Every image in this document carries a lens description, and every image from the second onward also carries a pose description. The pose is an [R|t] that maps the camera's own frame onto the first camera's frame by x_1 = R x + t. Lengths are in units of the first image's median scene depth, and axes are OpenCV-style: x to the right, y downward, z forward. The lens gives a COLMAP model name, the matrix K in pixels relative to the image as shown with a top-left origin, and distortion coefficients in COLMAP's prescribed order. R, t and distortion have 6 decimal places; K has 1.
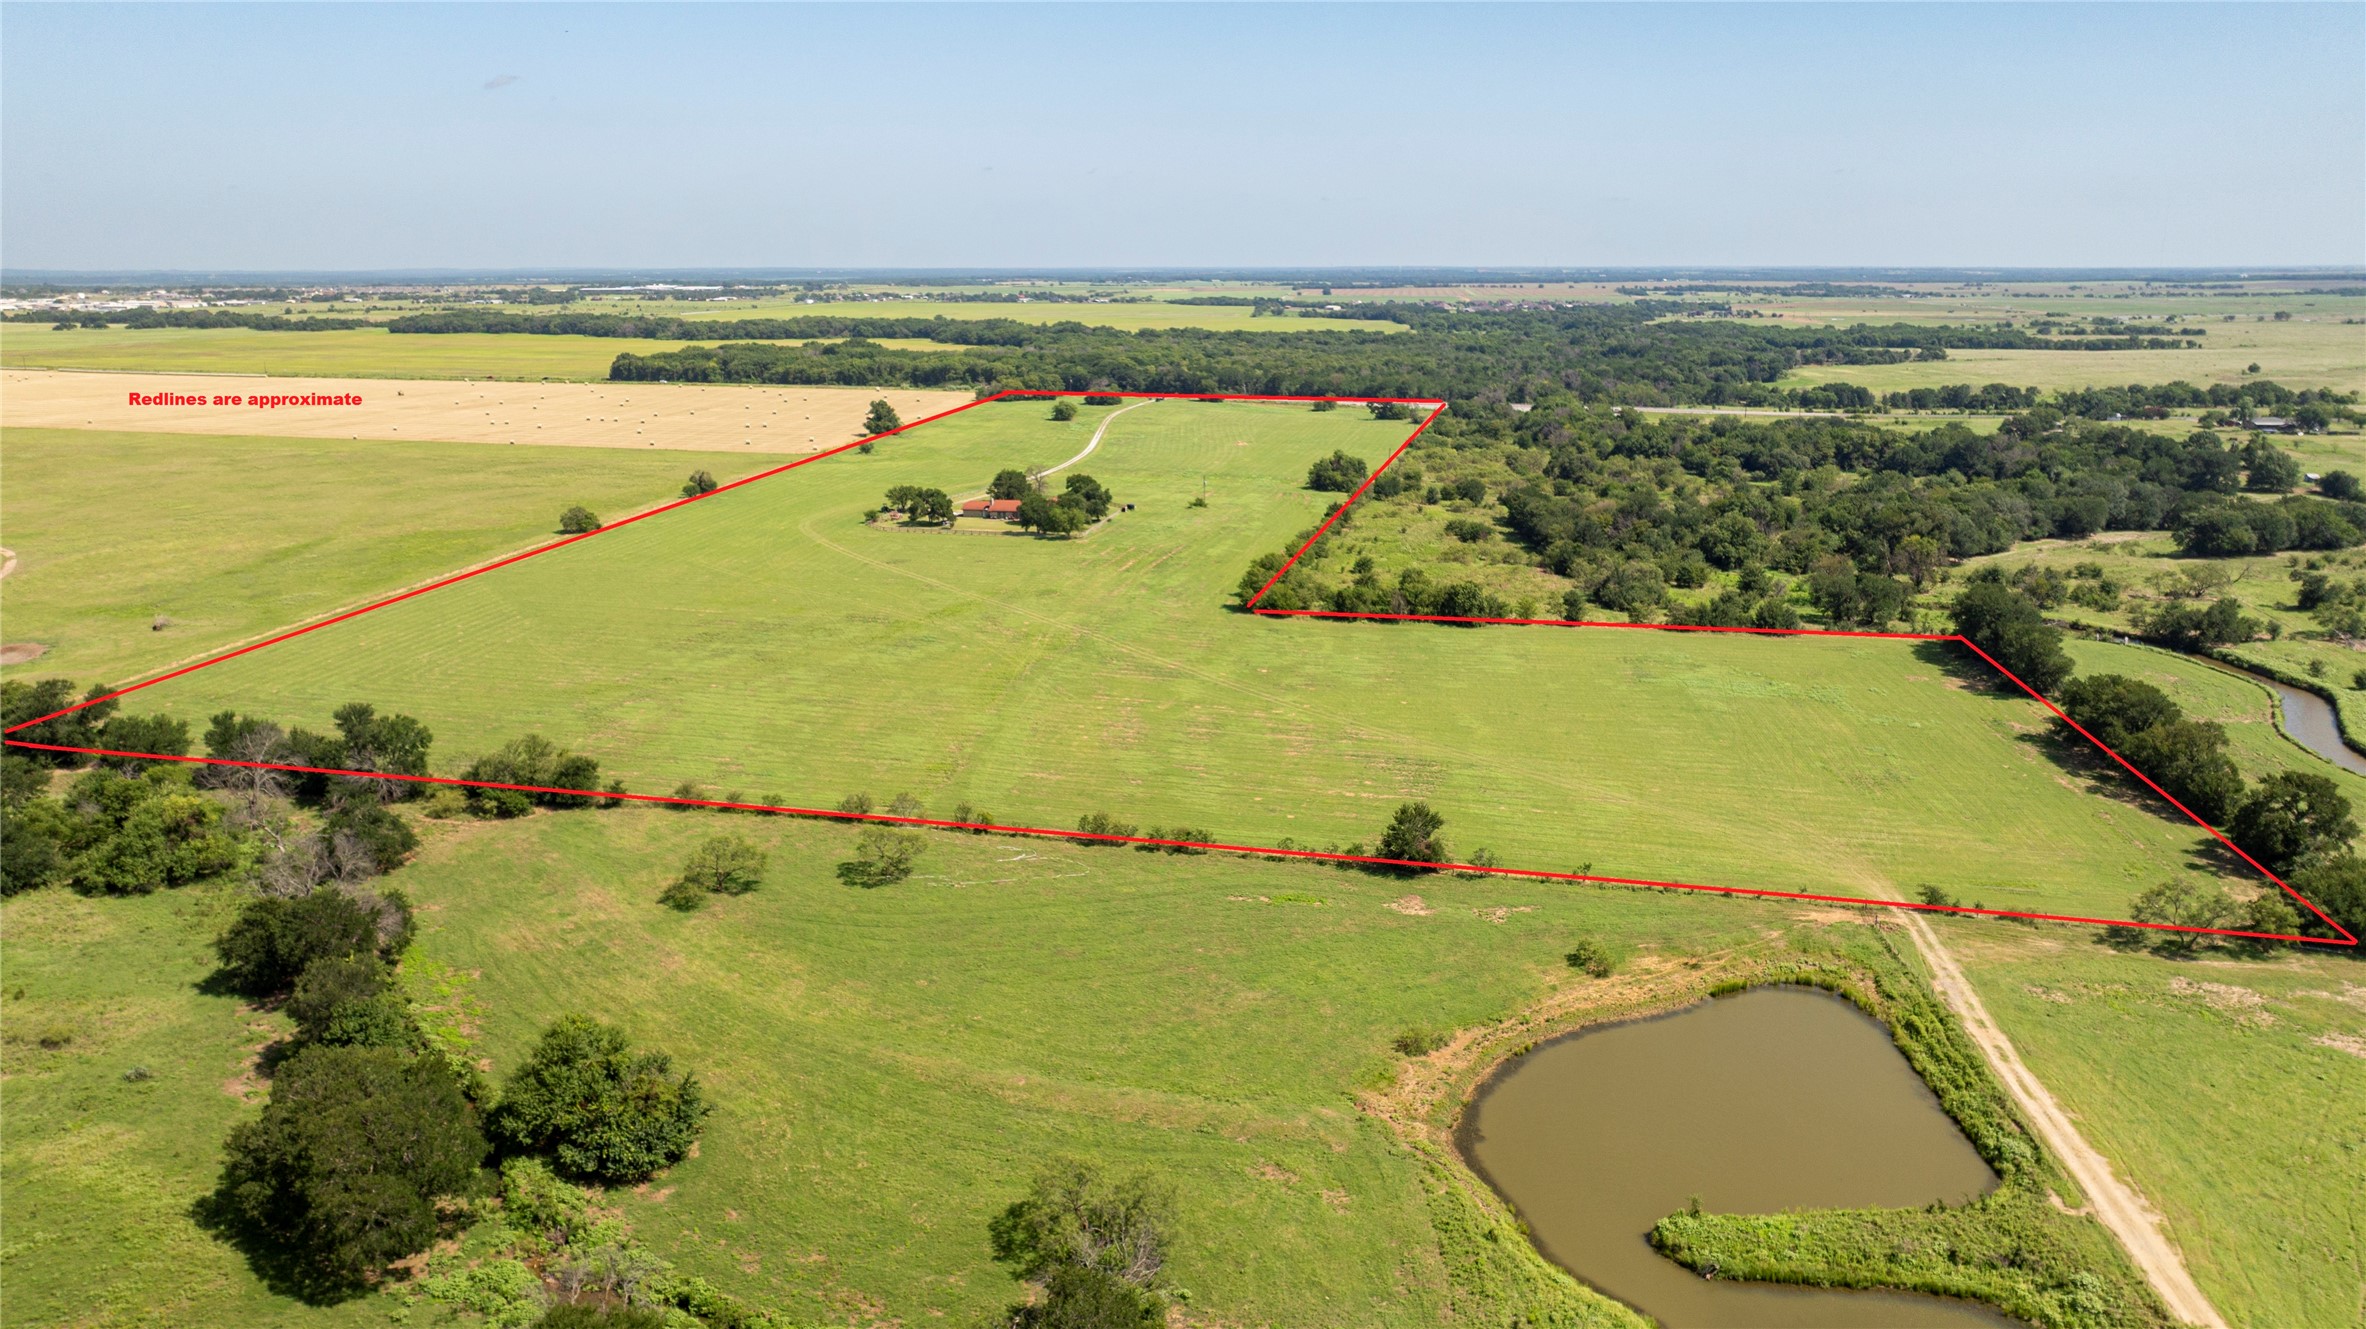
lens RADIAL K [[1667.7, 0, 1195.1], [0, 1667.7, 648.3], [0, 0, 1]] dist [-0.030841, 0.027806]
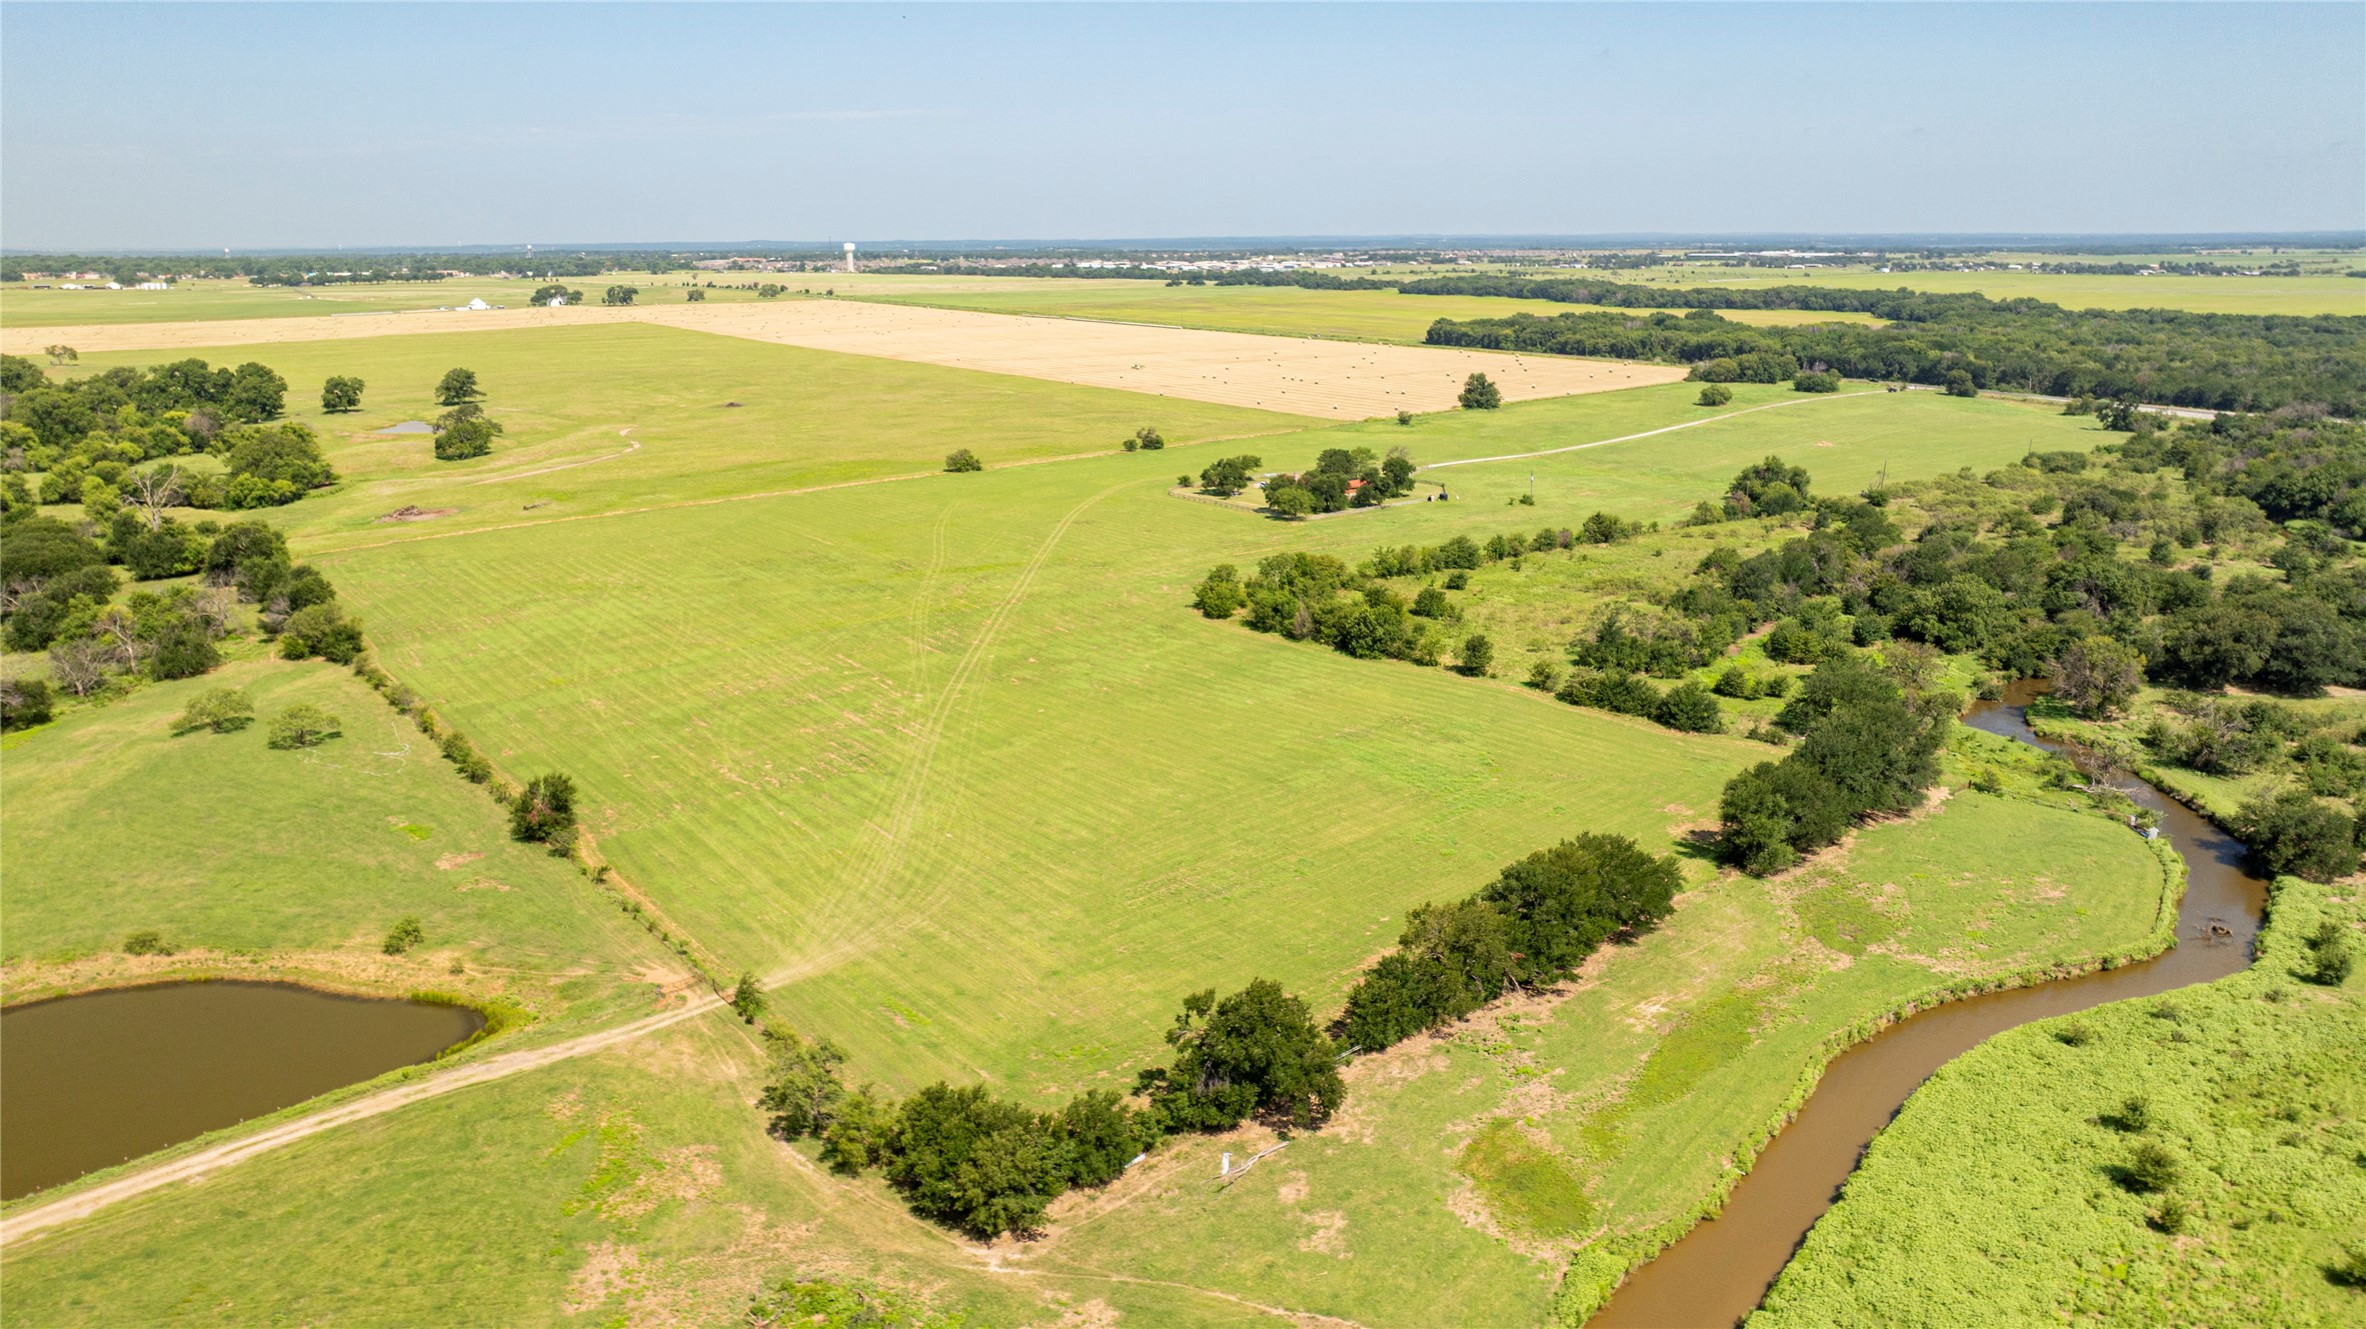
lens RADIAL K [[1667.7, 0, 1194.6], [0, 1667.7, 661.4], [0, 0, 1]] dist [-0.030841, 0.027806]
pose [[0.771576, 0.154922, -0.616985, 0.924634], [-0.137874, 0.987564, 0.075552, -0.093925], [0.621017, 0.026772, 0.783340, 0.381489]]
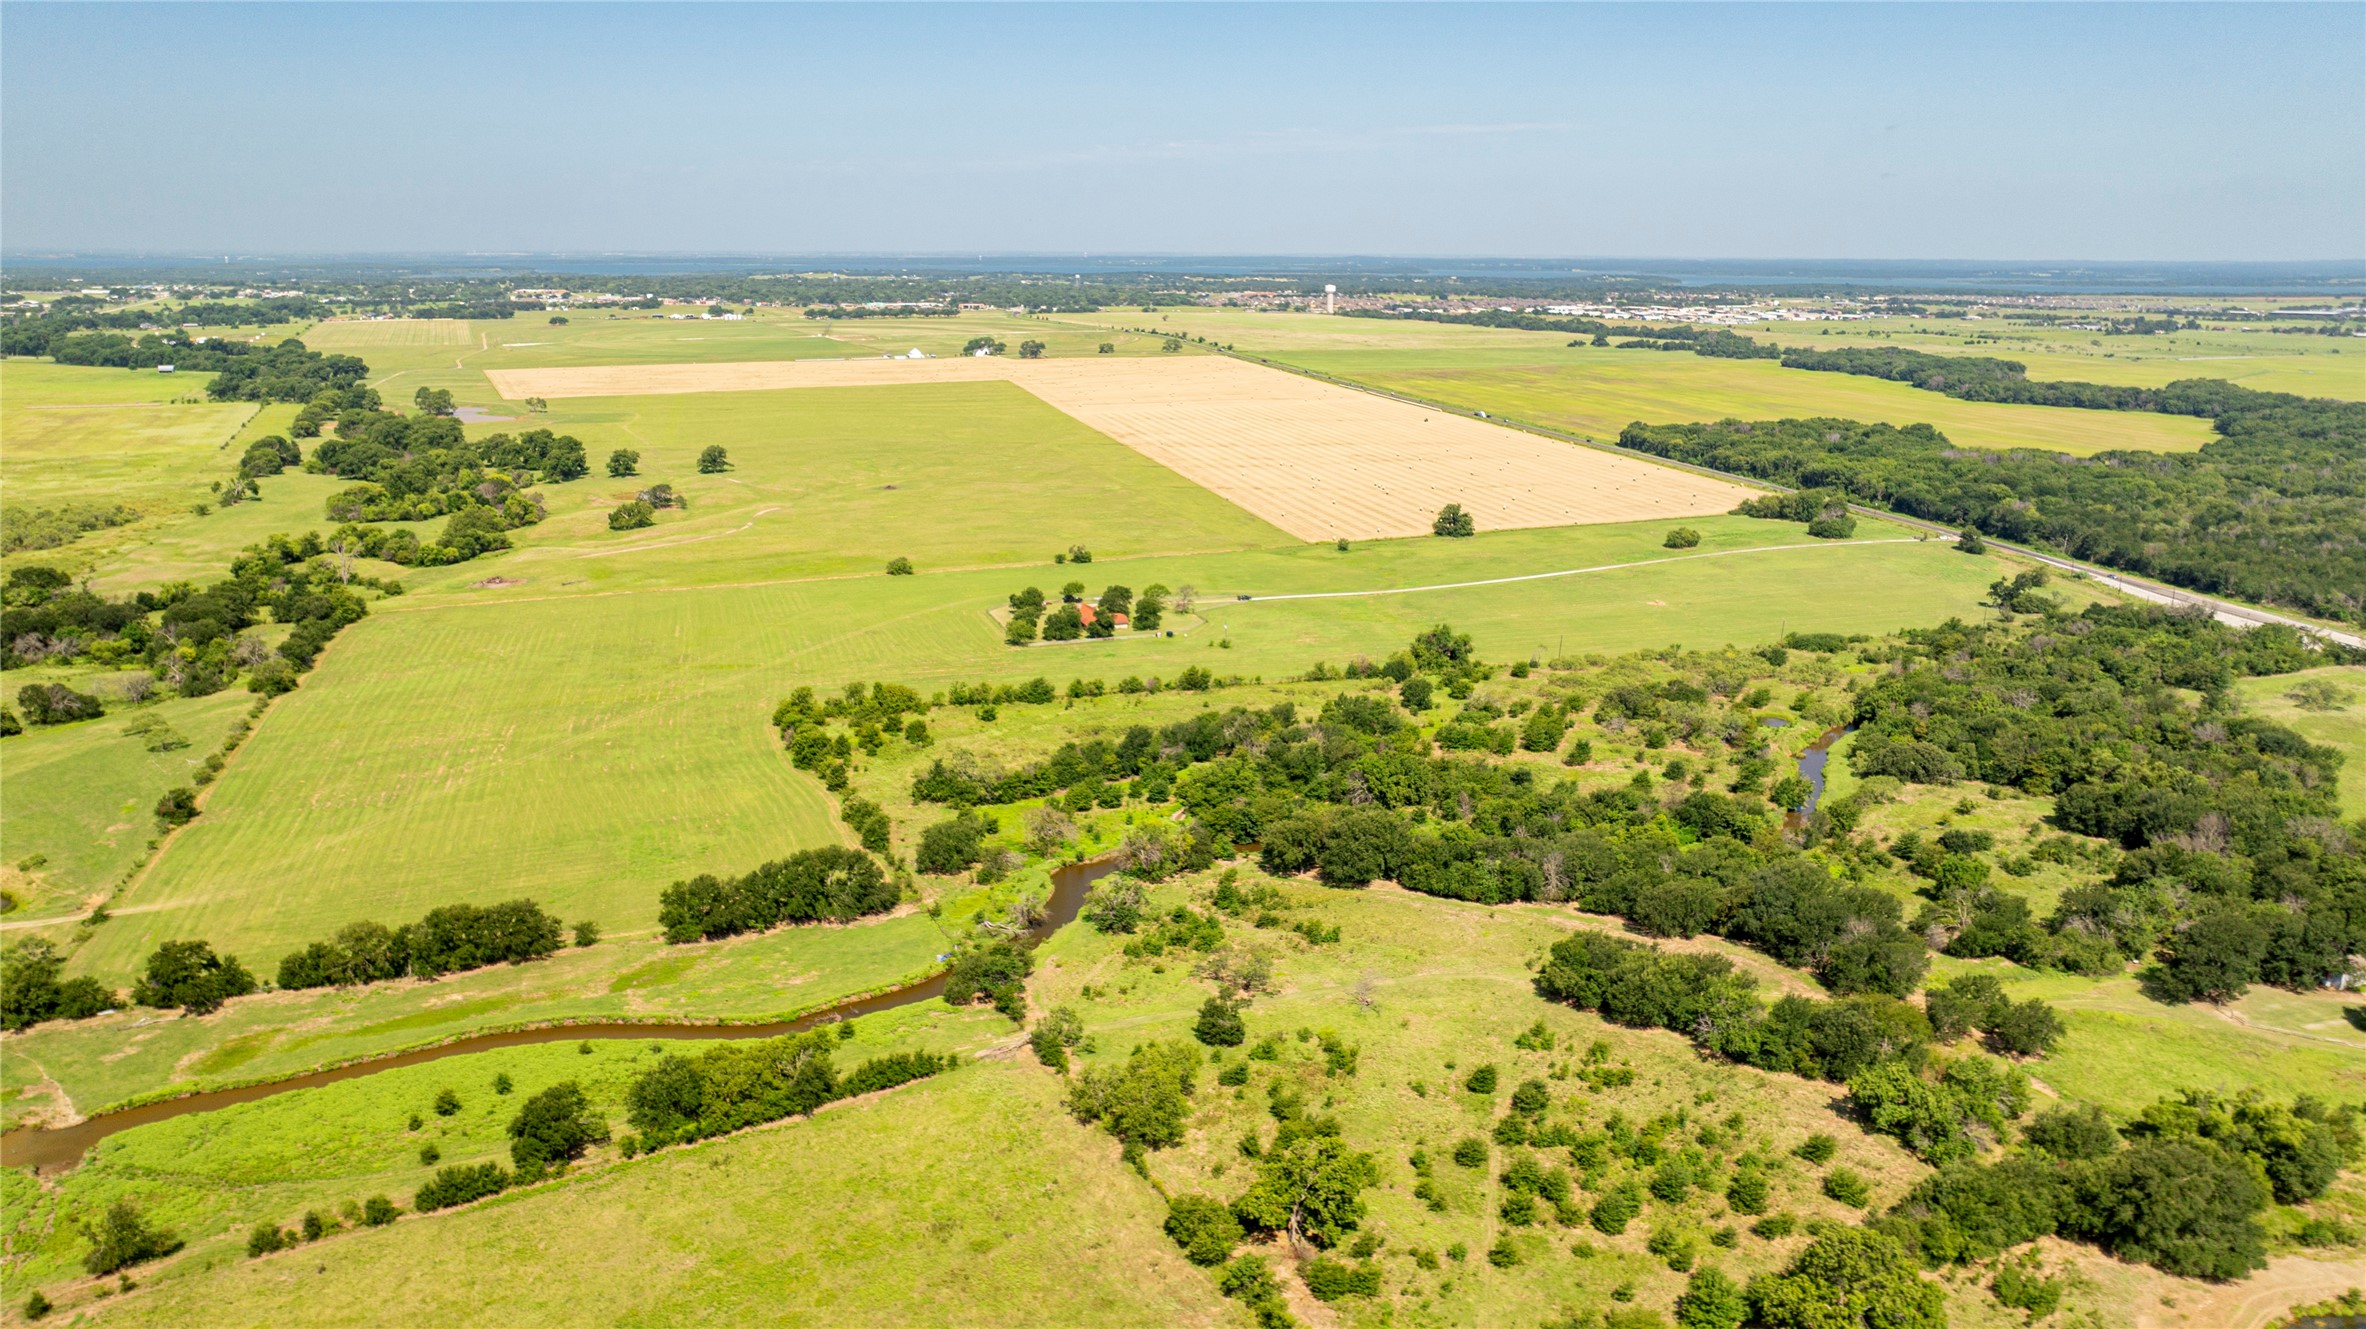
lens RADIAL K [[1667.7, 0, 1188.9], [0, 1667.7, 673.6], [0, 0, 1]] dist [-0.030841, 0.027806]
pose [[0.497816, 0.219502, -0.839046, 1.966503], [-0.200478, 0.970365, 0.134910, -0.451723], [0.843794, 0.101050, 0.527069, 0.840275]]
